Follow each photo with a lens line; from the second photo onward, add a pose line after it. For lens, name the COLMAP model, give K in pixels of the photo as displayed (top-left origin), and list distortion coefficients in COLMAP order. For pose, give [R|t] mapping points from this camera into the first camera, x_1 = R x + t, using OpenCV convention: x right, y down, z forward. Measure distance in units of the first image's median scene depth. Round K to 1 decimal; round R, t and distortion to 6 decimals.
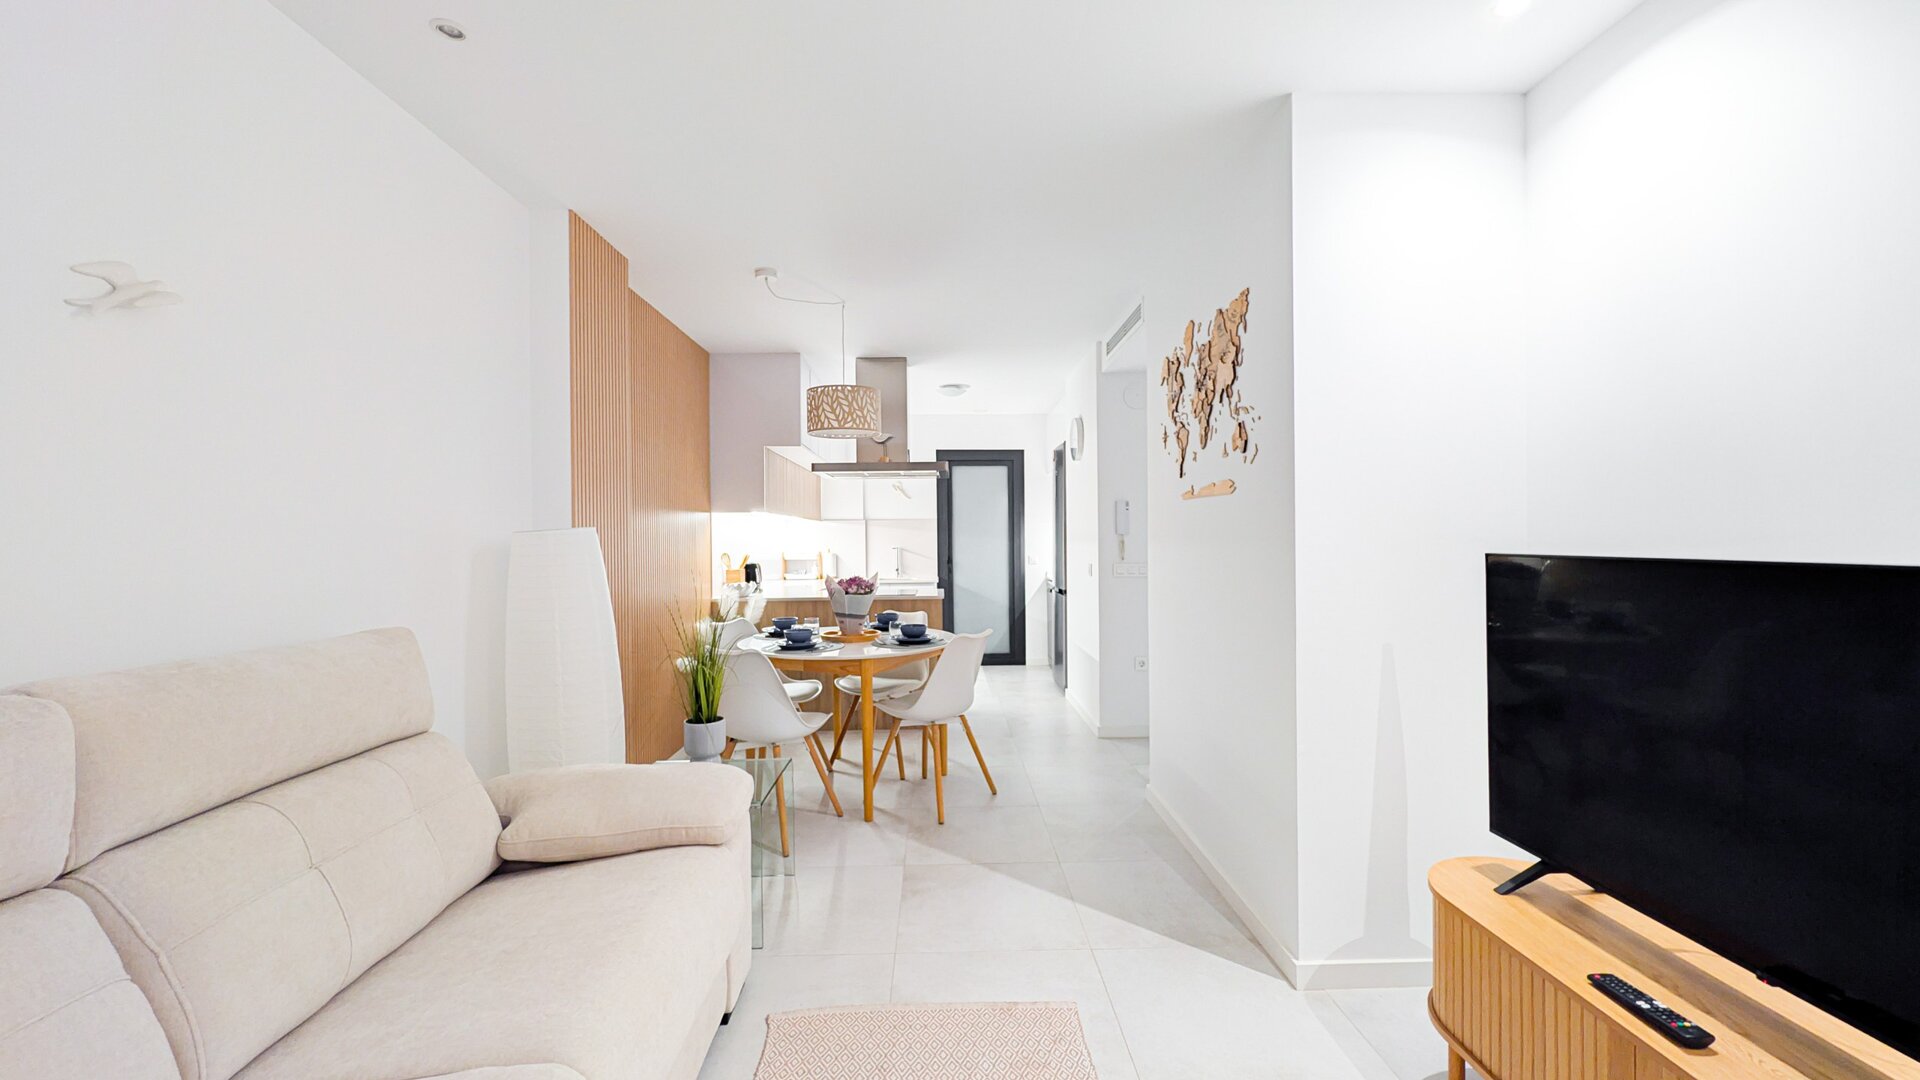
lens RADIAL K [[742.0, 0, 962.1], [0, 742.0, 539.3], [0, 0, 1]] dist [-0.001519, -0.000071]
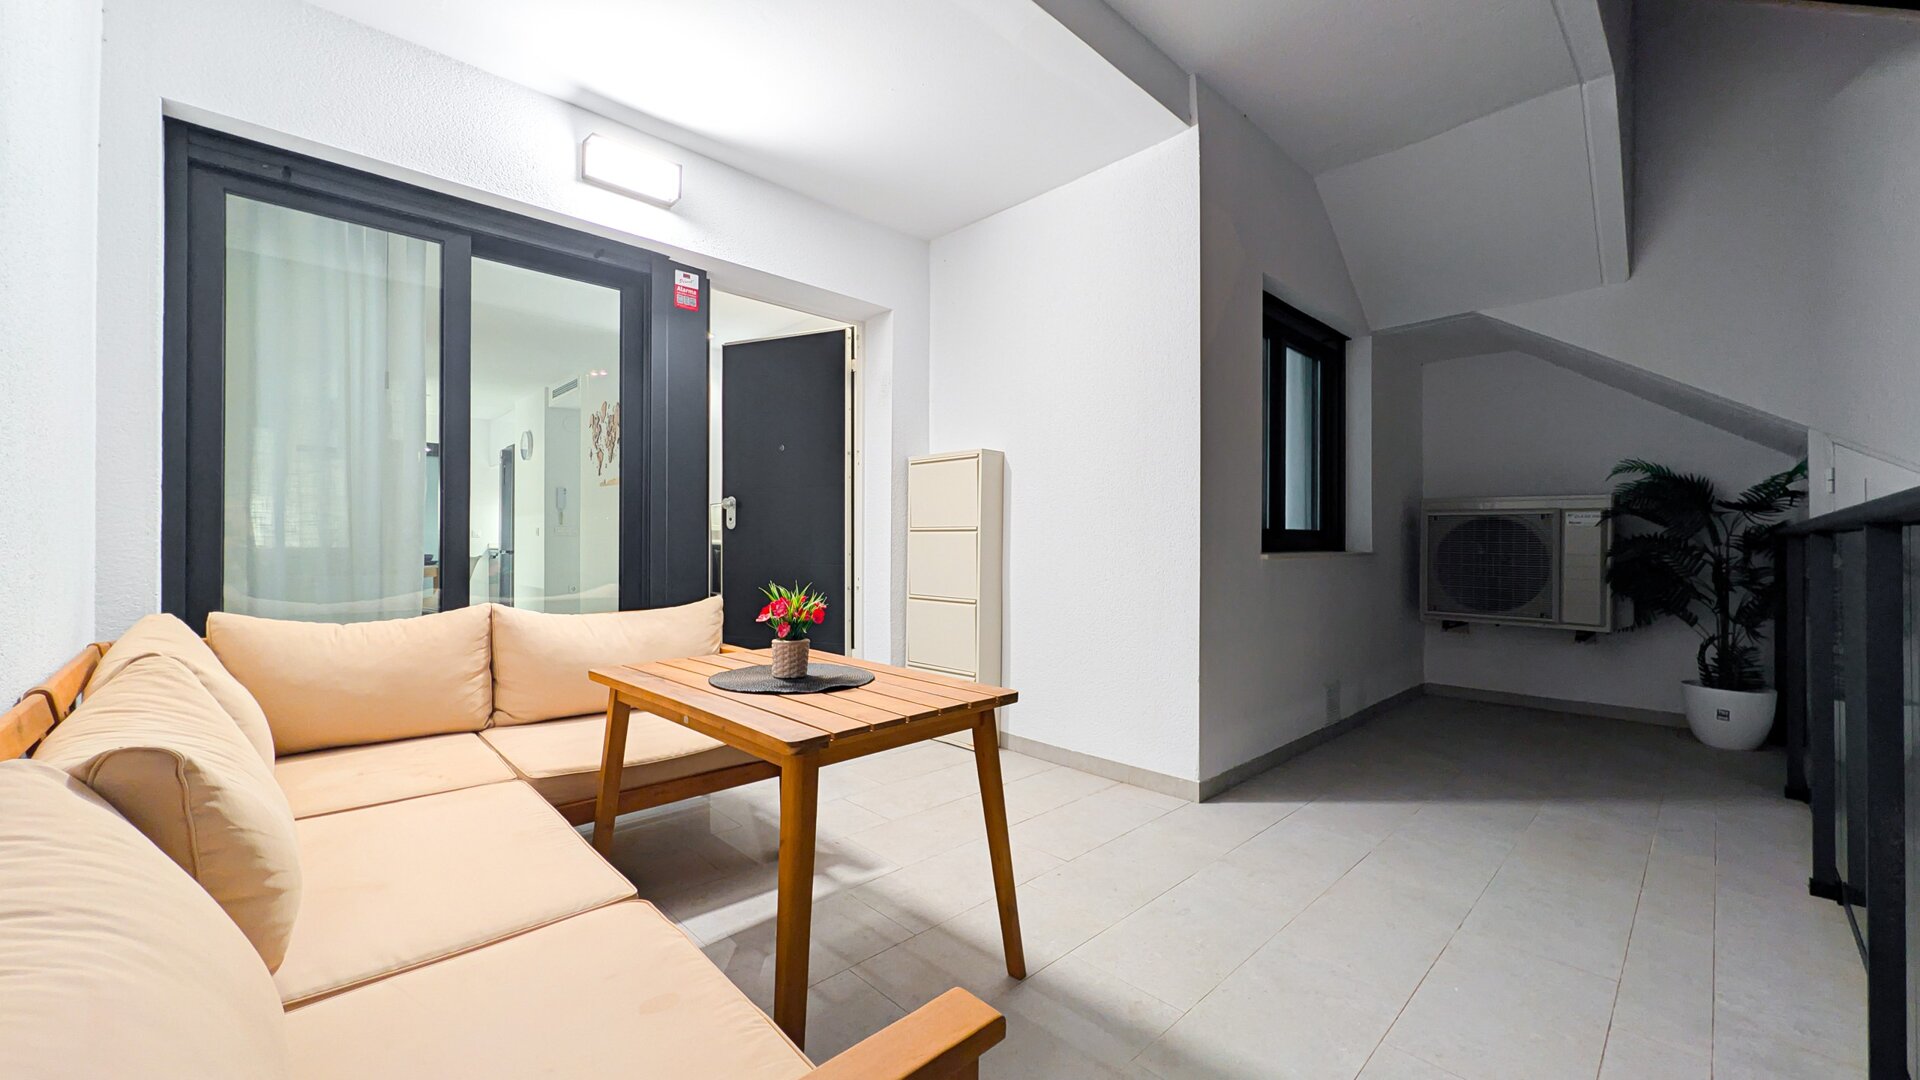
lens RADIAL K [[742.0, 0, 964.1], [0, 742.0, 537.8], [0, 0, 1]] dist [-0.001519, -0.000071]
pose [[0.741495, 0.013603, 0.670820, -0.304577], [-0.006815, 0.999896, -0.012744, 0.100121], [-0.670924, 0.004878, 0.741510, -1.104613]]
